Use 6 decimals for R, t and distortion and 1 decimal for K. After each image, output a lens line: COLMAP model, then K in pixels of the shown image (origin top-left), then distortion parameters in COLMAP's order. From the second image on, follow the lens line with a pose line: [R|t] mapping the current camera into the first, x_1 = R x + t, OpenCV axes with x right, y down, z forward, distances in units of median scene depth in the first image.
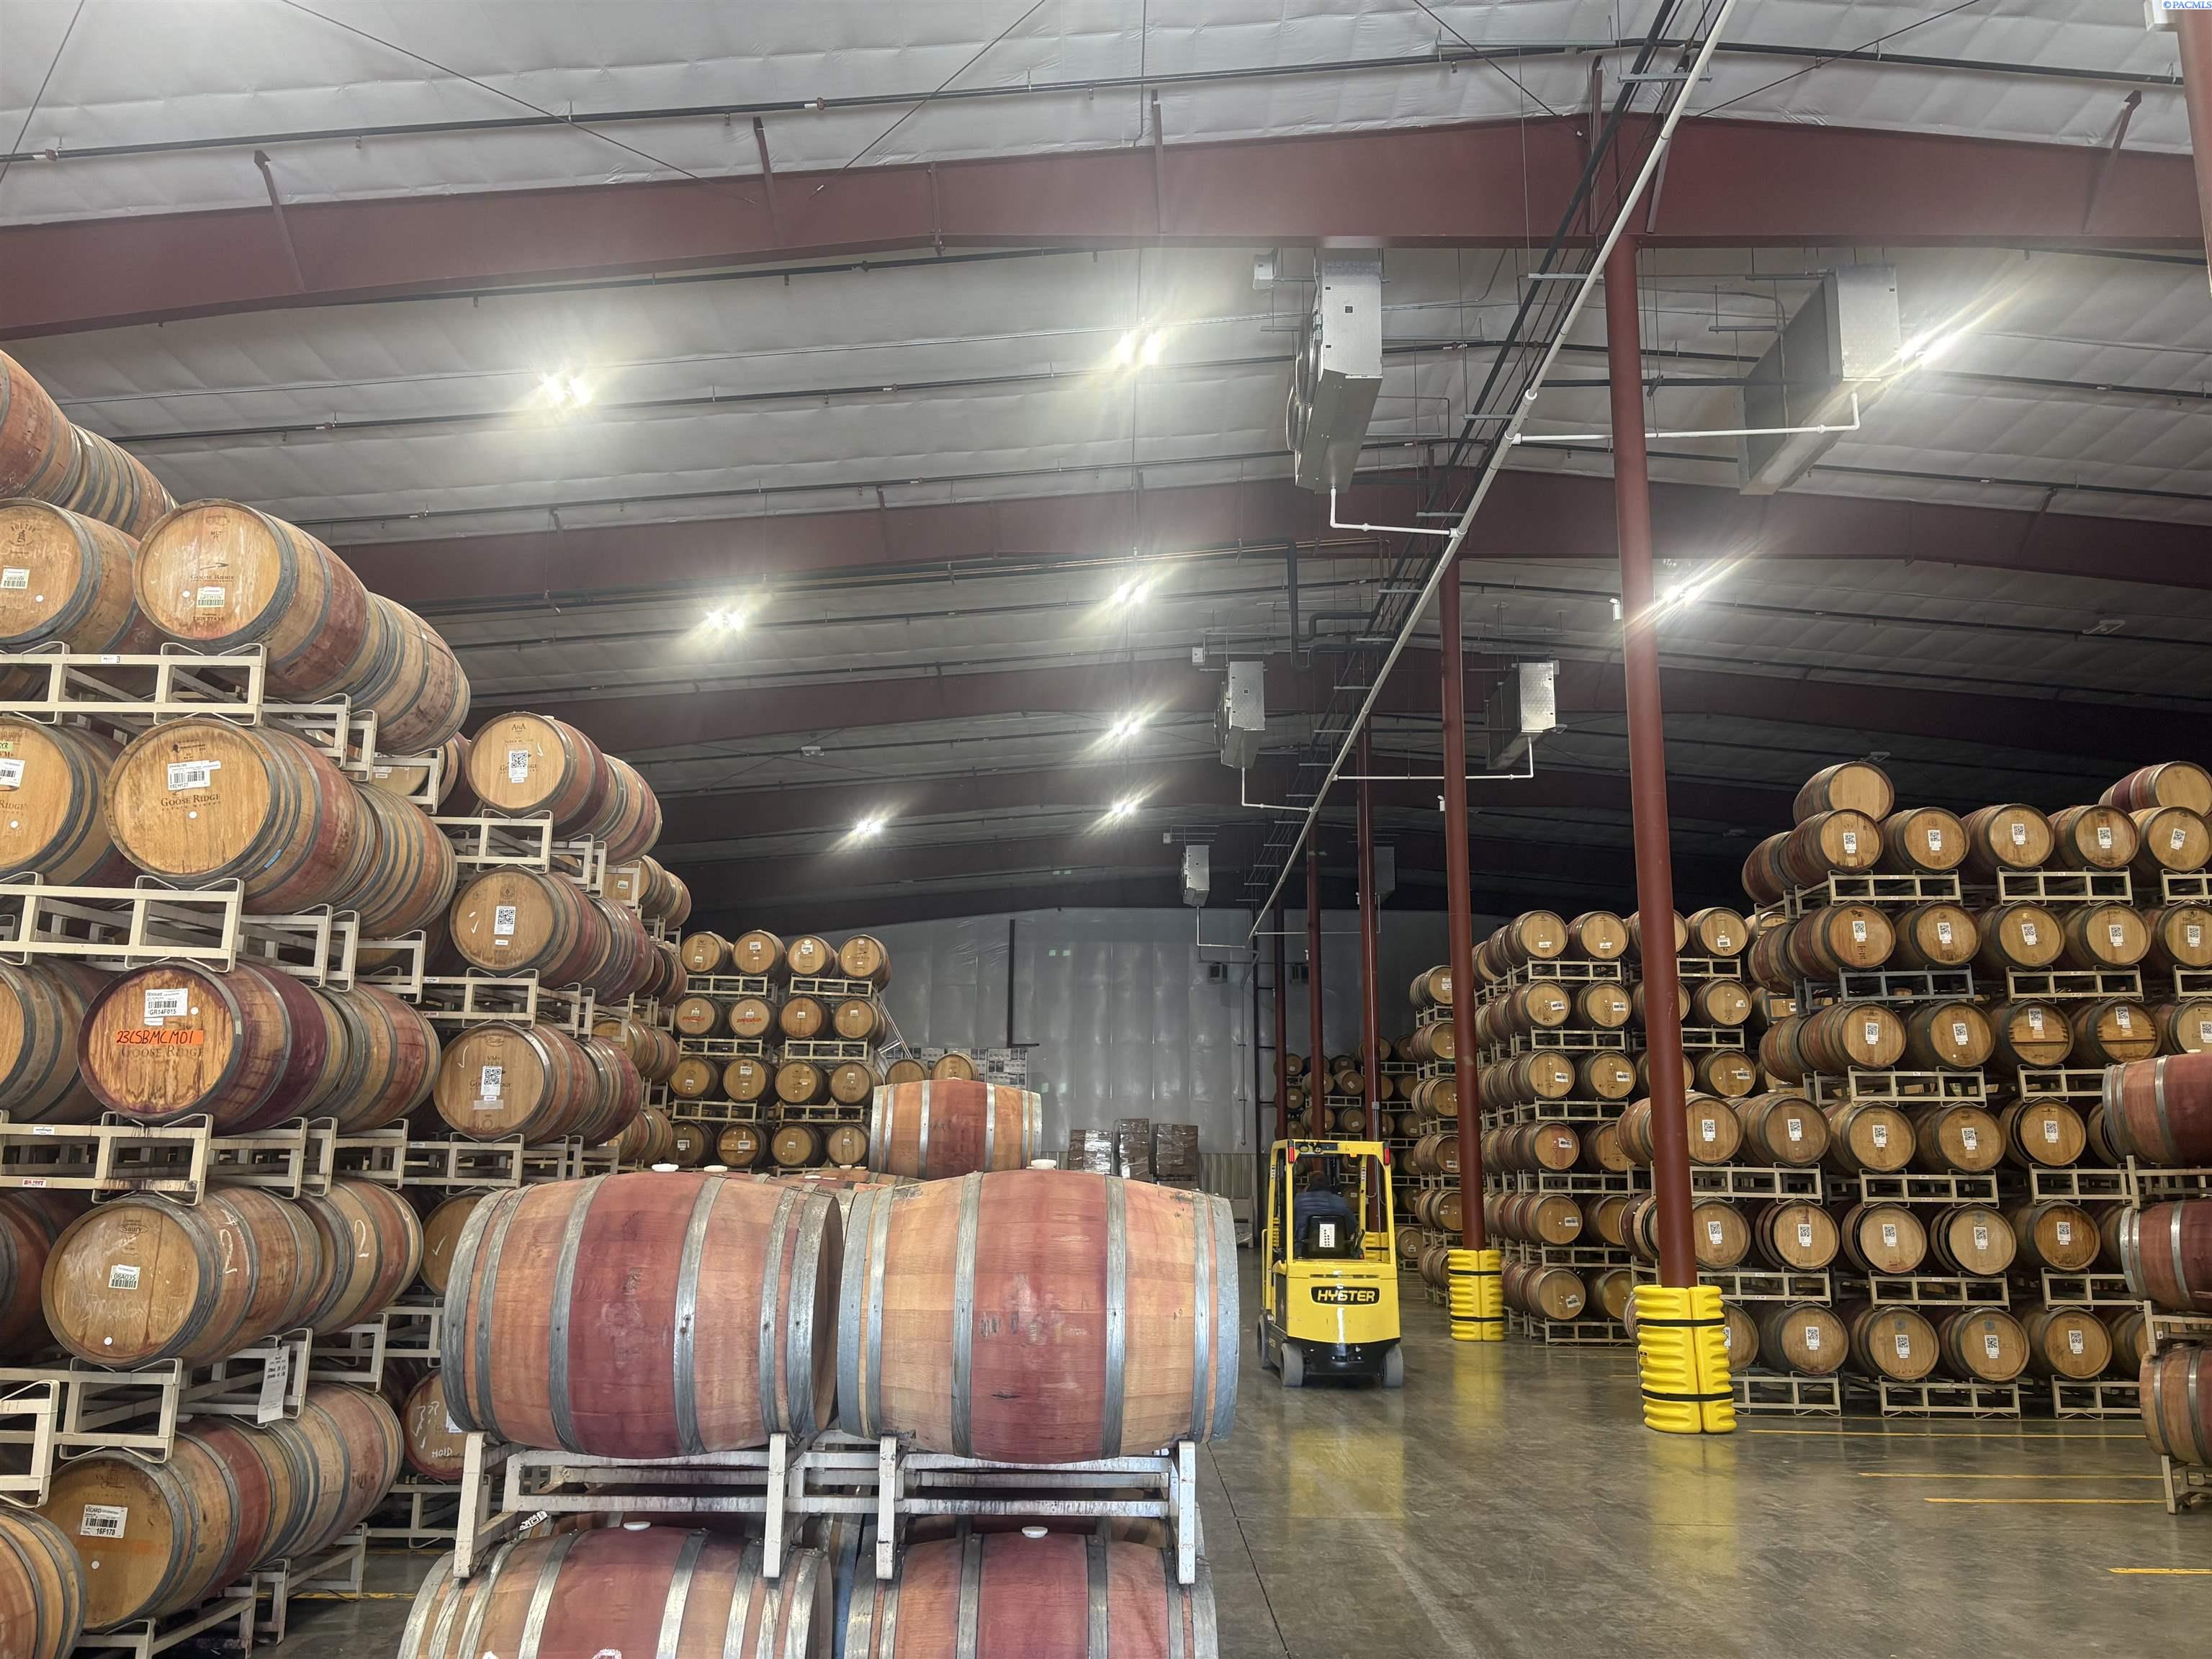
lens RADIAL K [[1762.9, 0, 1101.0], [0, 1762.9, 829.7], [0, 0, 1]] dist [0.145329, -0.303142]
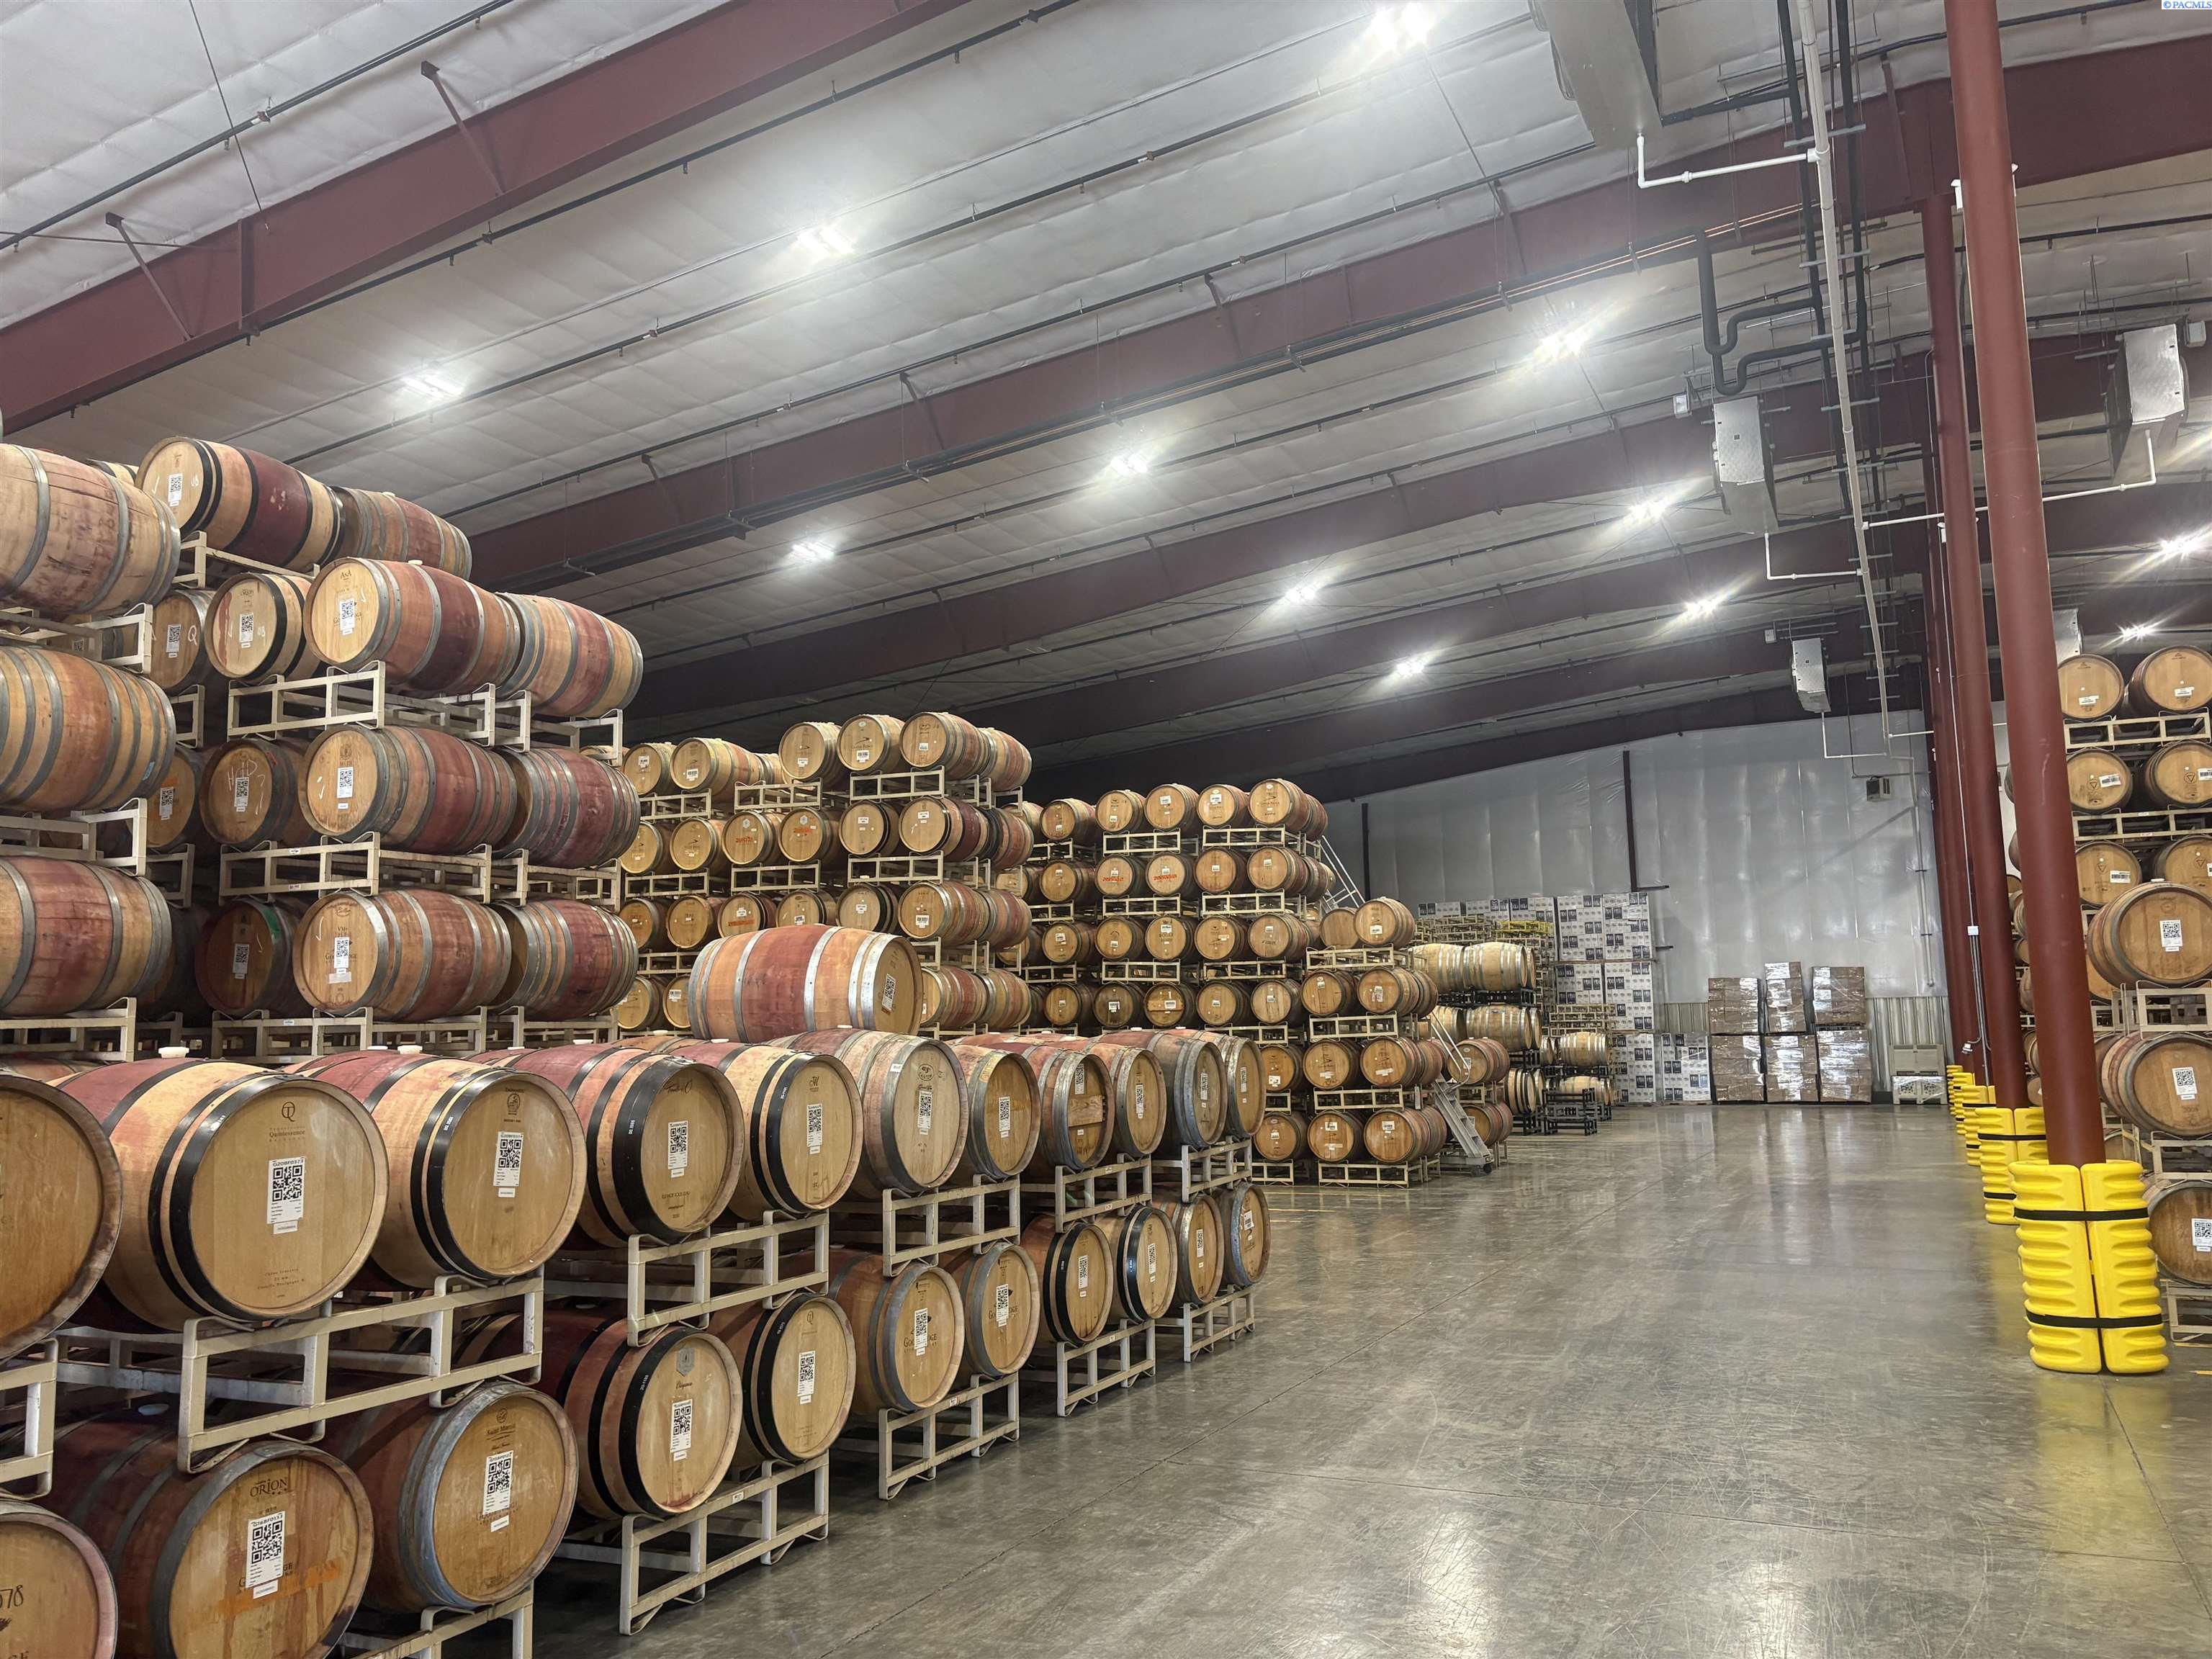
lens RADIAL K [[1703.4, 0, 1183.1], [0, 1703.4, 825.3], [0, 0, 1]] dist [0.157047, -0.257551]
pose [[0.892110, -0.082774, -0.444171, 0.224329], [0.113818, 0.992543, 0.043635, 0.040498], [0.437247, -0.089482, 0.894879, 0.182227]]
